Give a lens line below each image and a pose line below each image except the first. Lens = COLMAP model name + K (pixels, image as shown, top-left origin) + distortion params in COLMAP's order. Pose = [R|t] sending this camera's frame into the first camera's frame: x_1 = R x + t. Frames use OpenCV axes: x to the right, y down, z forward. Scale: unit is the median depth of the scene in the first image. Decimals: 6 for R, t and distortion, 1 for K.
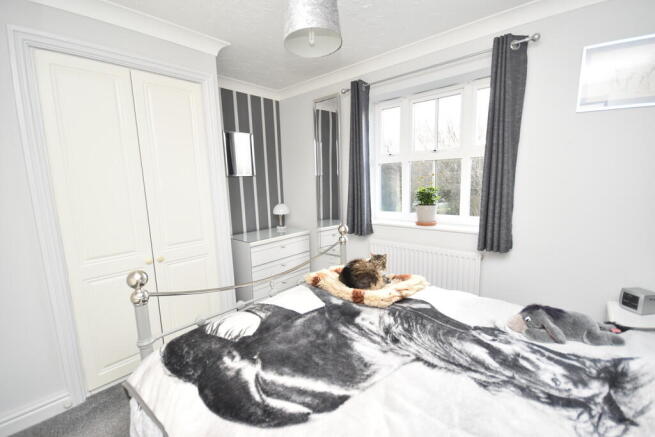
lens RADIAL K [[286.7, 0, 325.6], [0, 286.7, 216.4], [0, 0, 1]] dist [-0.000366, -0.000279]
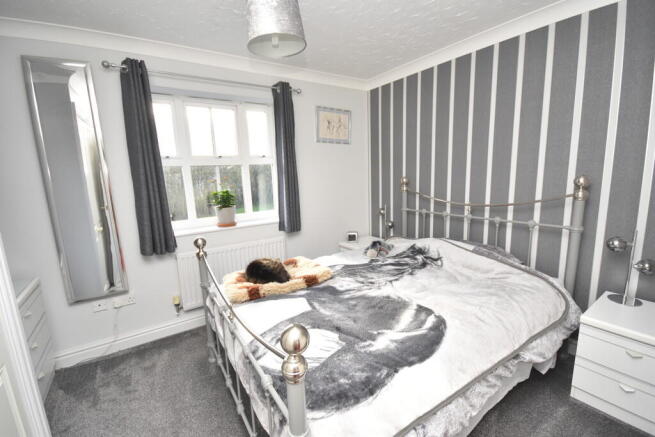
lens RADIAL K [[286.7, 0, 324.8], [0, 286.7, 216.6], [0, 0, 1]] dist [-0.000366, -0.000279]
pose [[0.257430, -0.128277, 0.957745, -1.264980], [0.149848, 0.984459, 0.091578, -0.100791], [-0.954608, 0.119941, 0.272651, 0.773112]]
